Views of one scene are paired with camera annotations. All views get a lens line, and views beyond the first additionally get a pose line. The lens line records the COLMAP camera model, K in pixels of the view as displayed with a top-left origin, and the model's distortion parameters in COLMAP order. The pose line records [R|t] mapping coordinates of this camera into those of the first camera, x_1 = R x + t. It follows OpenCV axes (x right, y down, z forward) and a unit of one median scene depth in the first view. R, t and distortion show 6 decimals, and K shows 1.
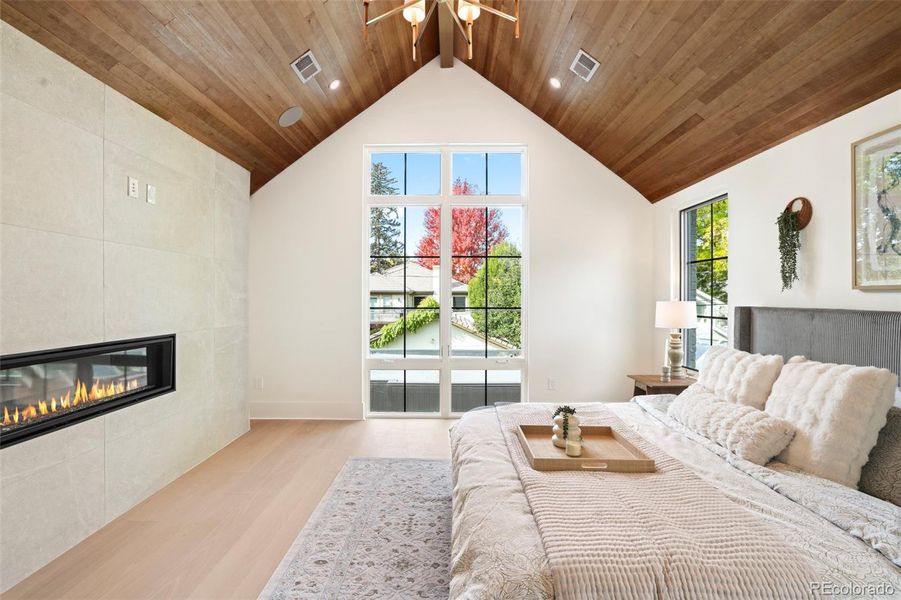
lens RADIAL K [[431.1, 0, 447.0], [0, 431.1, 297.6], [0, 0, 1]] dist [-0.026038, 0.002741]
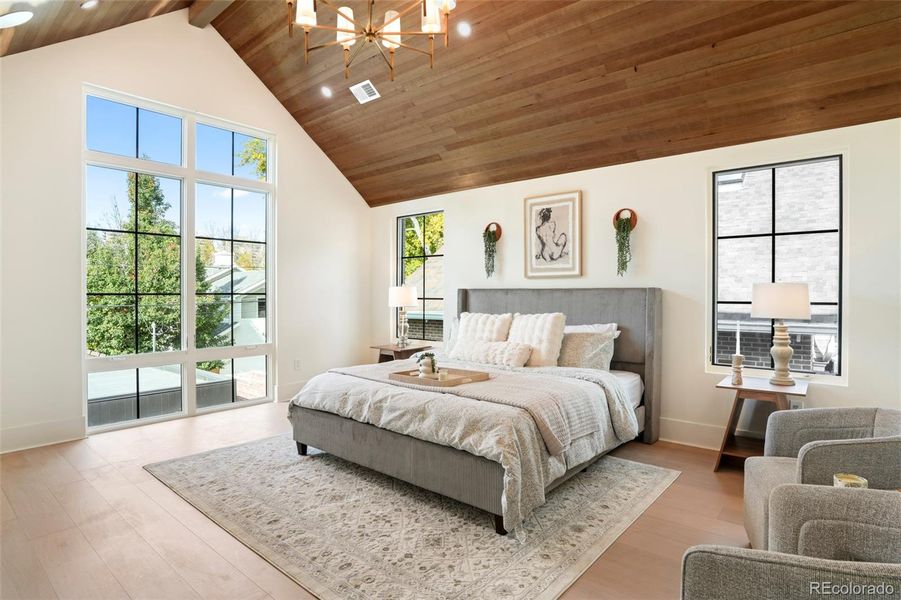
lens RADIAL K [[475.5, 0, 449.3], [0, 475.5, 297.7], [0, 0, 1]] dist [-0.039527, 0.000943]
pose [[0.640533, -0.007379, 0.767896, -0.657683], [-0.000414, 0.999950, 0.009954, 0.037045], [-0.767931, -0.006694, 0.640498, -0.059199]]
